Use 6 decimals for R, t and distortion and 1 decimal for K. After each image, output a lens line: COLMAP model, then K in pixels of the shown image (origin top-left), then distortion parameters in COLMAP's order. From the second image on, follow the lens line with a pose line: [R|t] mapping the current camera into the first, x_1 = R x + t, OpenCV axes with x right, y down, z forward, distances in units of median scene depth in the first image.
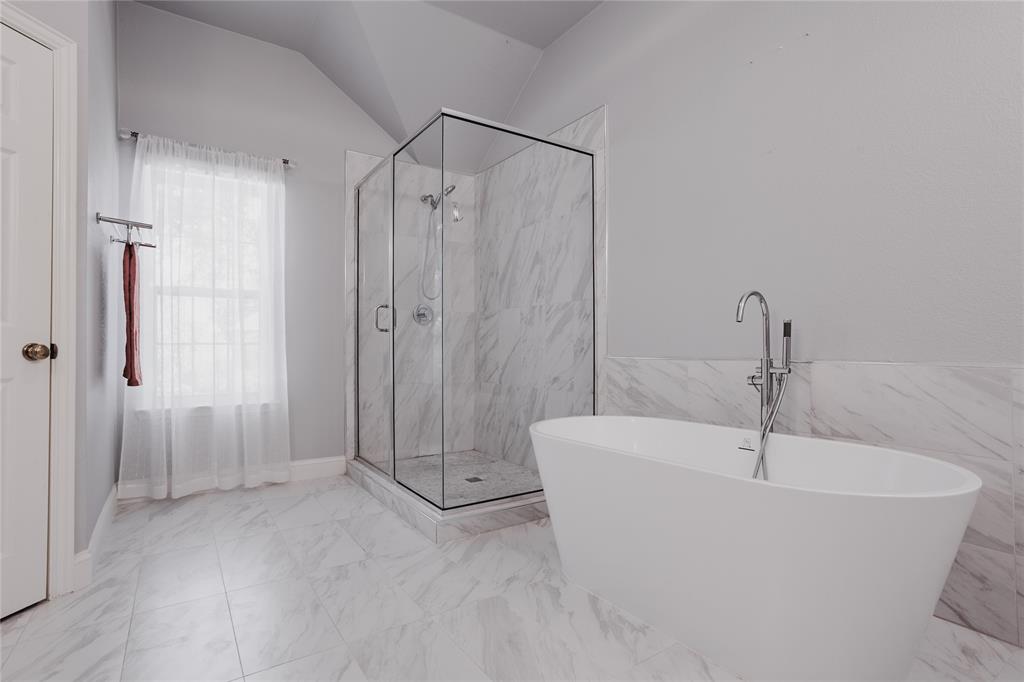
lens RADIAL K [[496.1, 0, 509.9], [0, 496.1, 342.6], [0, 0, 1]] dist [-0.002336, -0.000039]
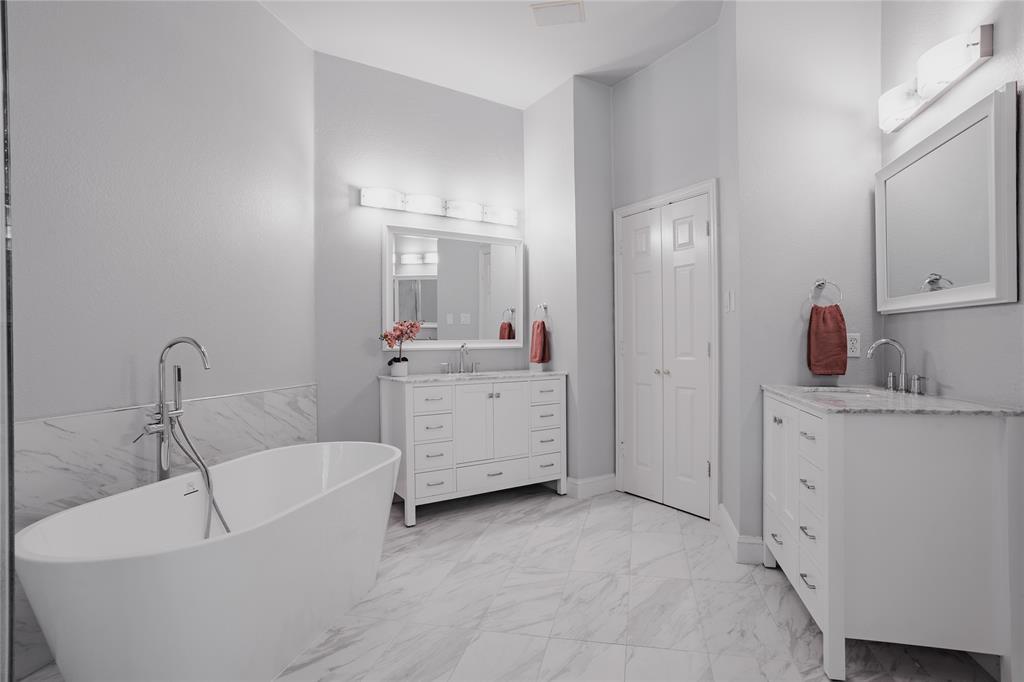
lens RADIAL K [[496.1, 0, 511.8], [0, 496.1, 342.9], [0, 0, 1]] dist [-0.002336, -0.000039]
pose [[-0.648402, 0.004780, 0.761283, -0.906416], [0.002395, 0.999988, -0.004239, -0.111494], [-0.761294, -0.000925, -0.648406, 1.413578]]
